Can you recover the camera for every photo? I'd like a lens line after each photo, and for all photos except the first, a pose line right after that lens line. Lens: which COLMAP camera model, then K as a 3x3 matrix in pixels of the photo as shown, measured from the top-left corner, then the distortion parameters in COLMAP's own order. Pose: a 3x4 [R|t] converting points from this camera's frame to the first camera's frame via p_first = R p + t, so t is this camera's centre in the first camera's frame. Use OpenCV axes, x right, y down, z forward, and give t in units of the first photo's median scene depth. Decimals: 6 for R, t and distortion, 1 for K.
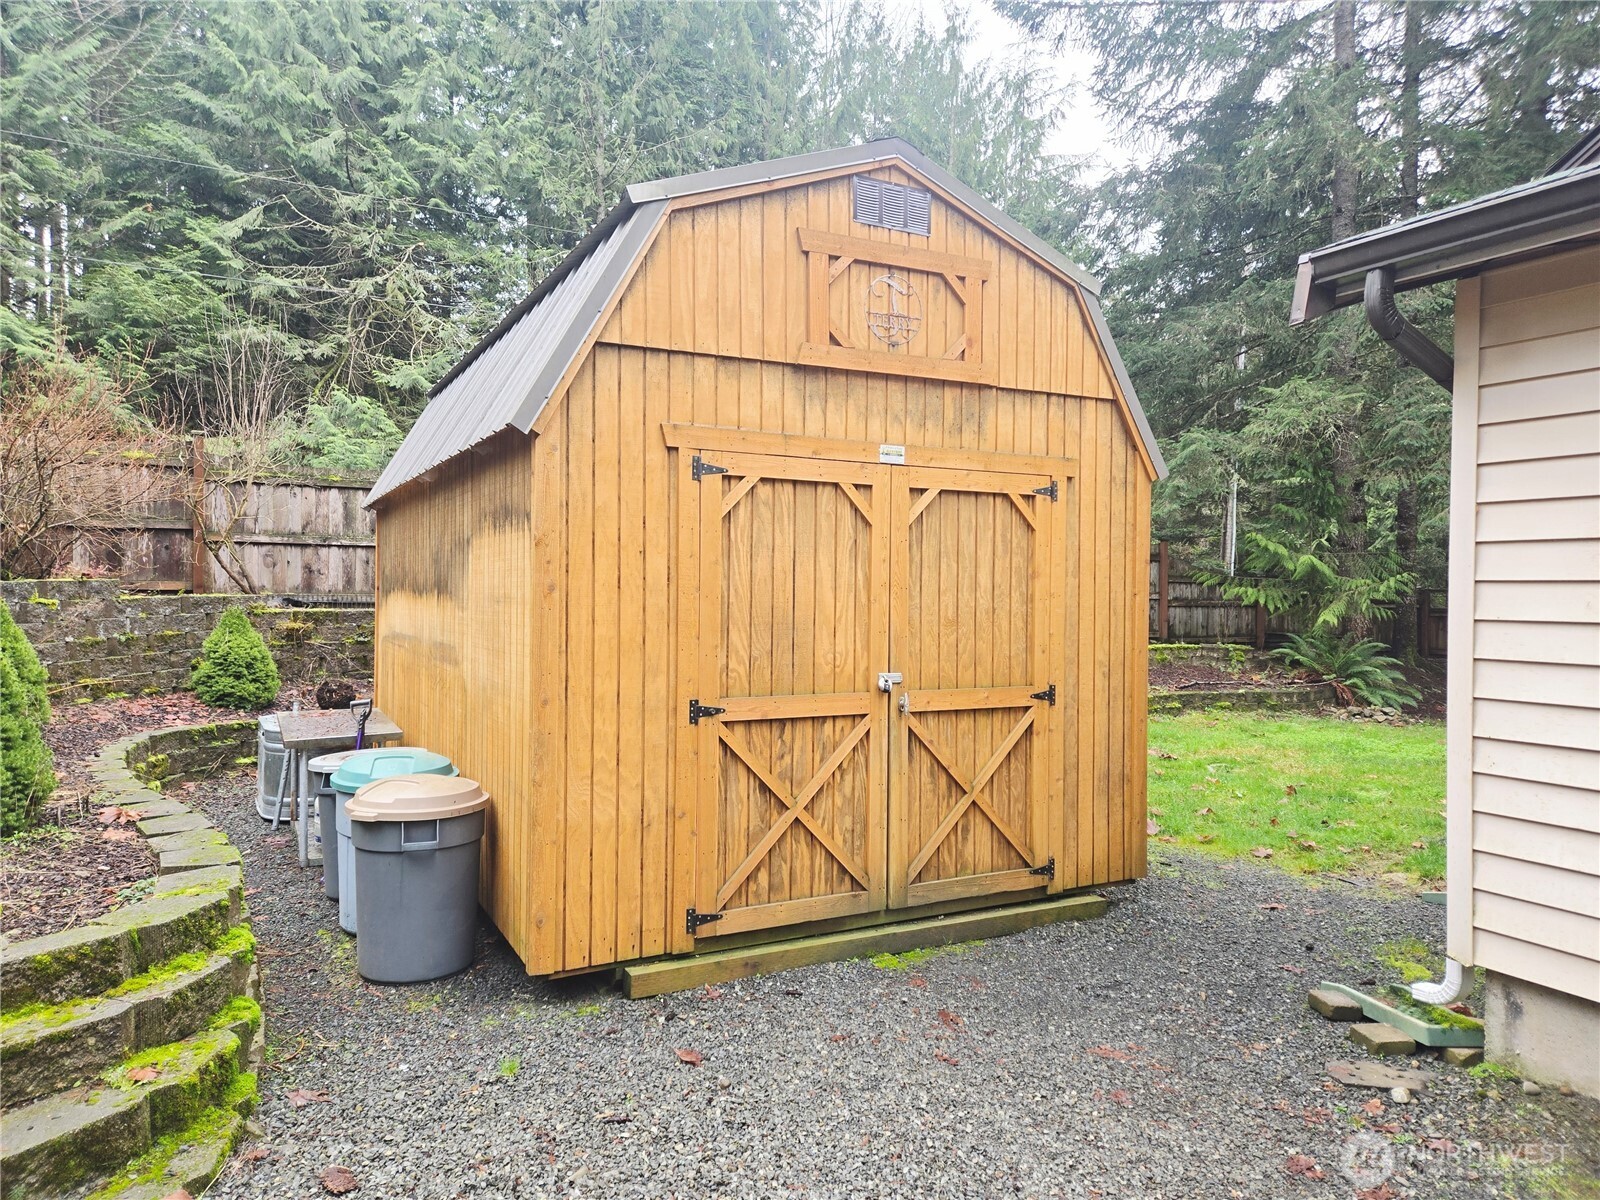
lens RADIAL K [[1075.8, 0, 800.0], [0, 1075.8, 600.0], [0, 0, 1]] dist [0.086434, -0.073024]
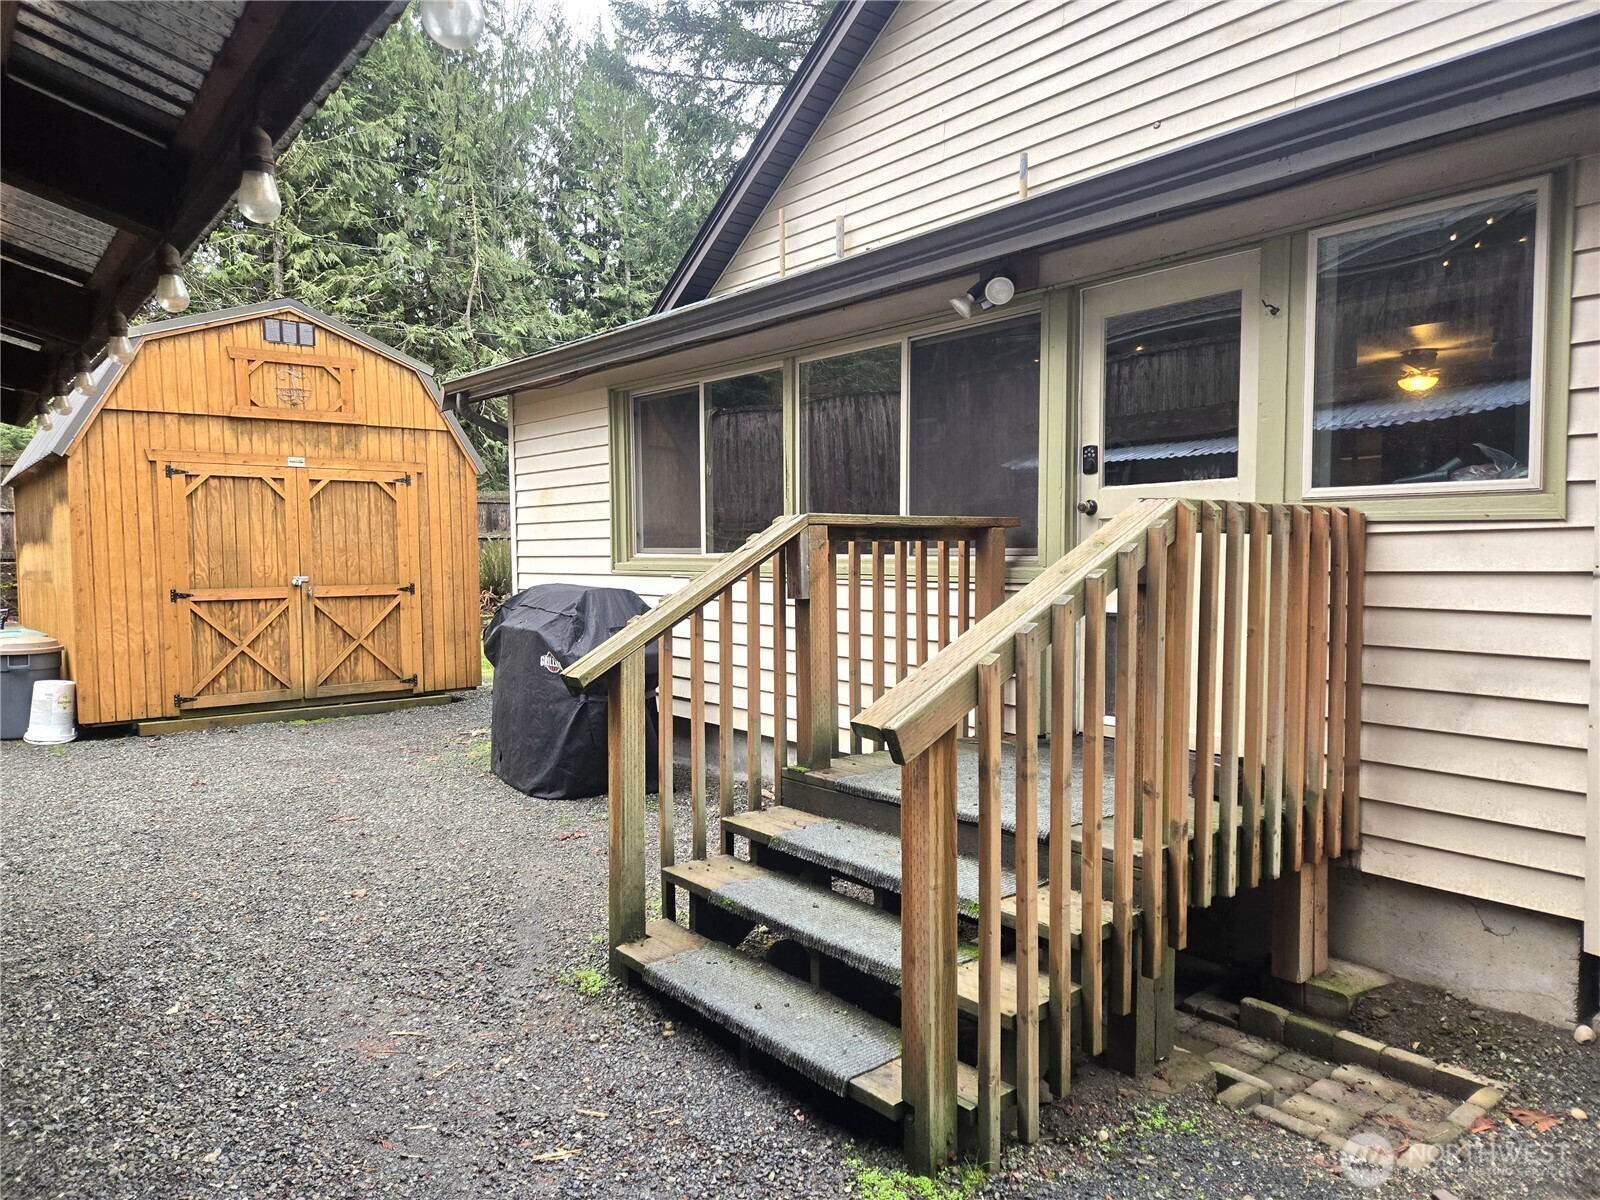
lens RADIAL K [[1049.5, 0, 804.4], [0, 1049.5, 605.2], [0, 0, 1]] dist [0.071809, -0.068975]
pose [[0.974275, -0.029506, 0.223423, 0.543873], [0.019645, 0.998738, 0.046232, 0.049405], [-0.224505, -0.040653, 0.973625, -1.068524]]
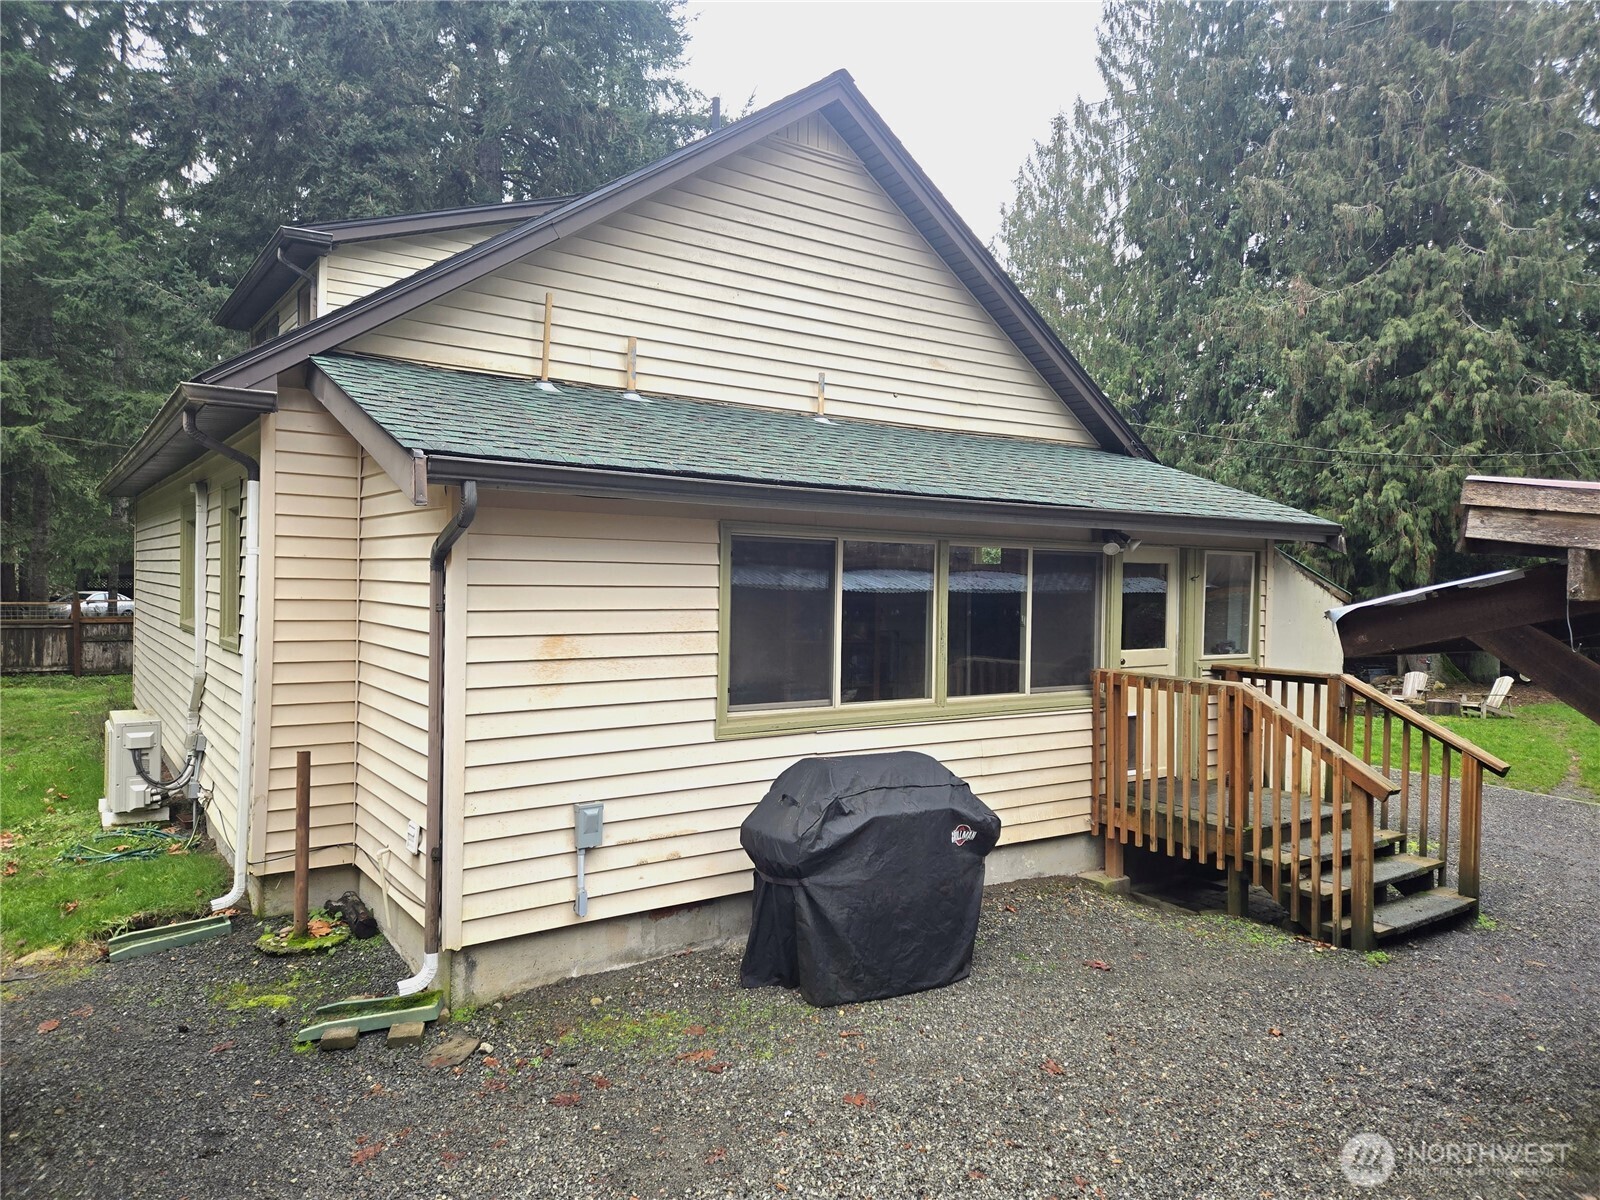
lens RADIAL K [[1049.5, 0, 804.4], [0, 1049.5, 605.2], [0, 0, 1]] dist [0.071809, -0.068975]
pose [[-0.142773, -0.031090, 0.989267, -0.658227], [-0.002133, 0.999514, 0.031105, -0.135628], [-0.989753, 0.002331, -0.142770, 0.567649]]
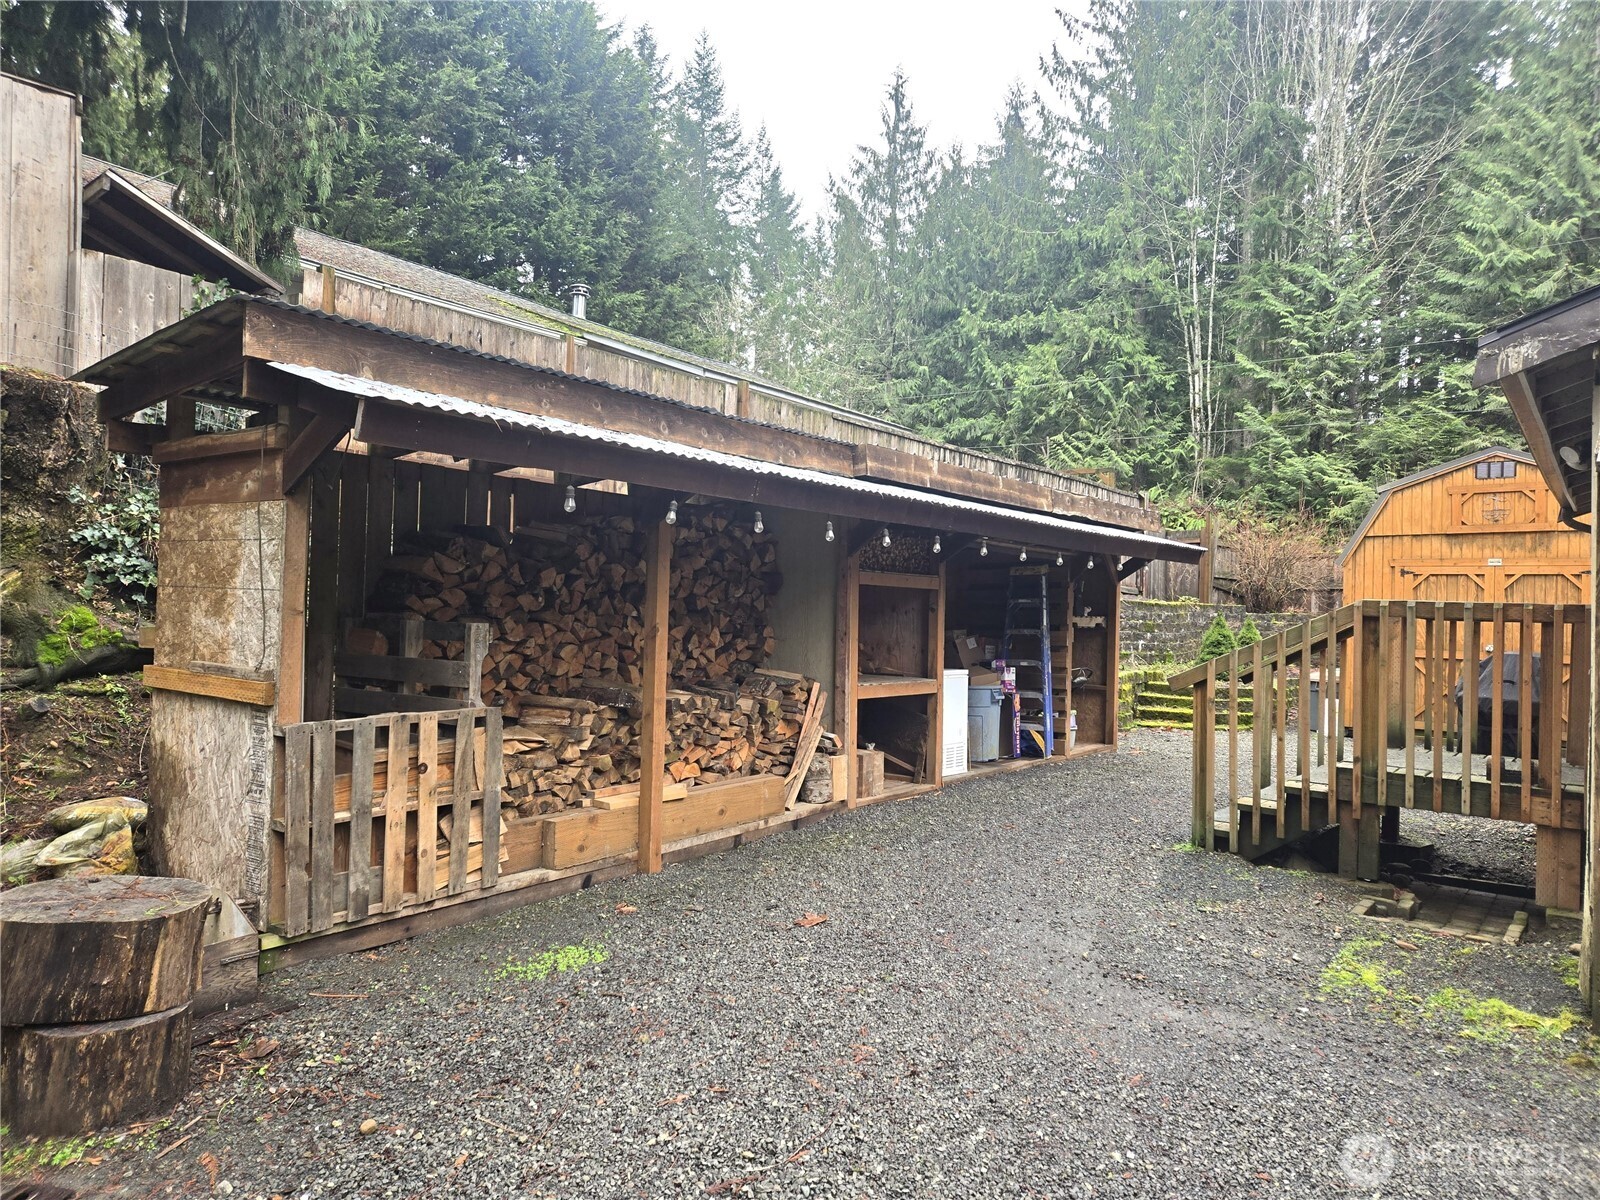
lens RADIAL K [[1049.5, 0, 804.4], [0, 1049.5, 605.2], [0, 0, 1]] dist [0.071809, -0.068975]
pose [[0.426675, -0.003970, -0.904396, 1.762511], [-0.032049, 0.999296, -0.019507, 0.077057], [0.903837, 0.037309, 0.426247, -1.672033]]
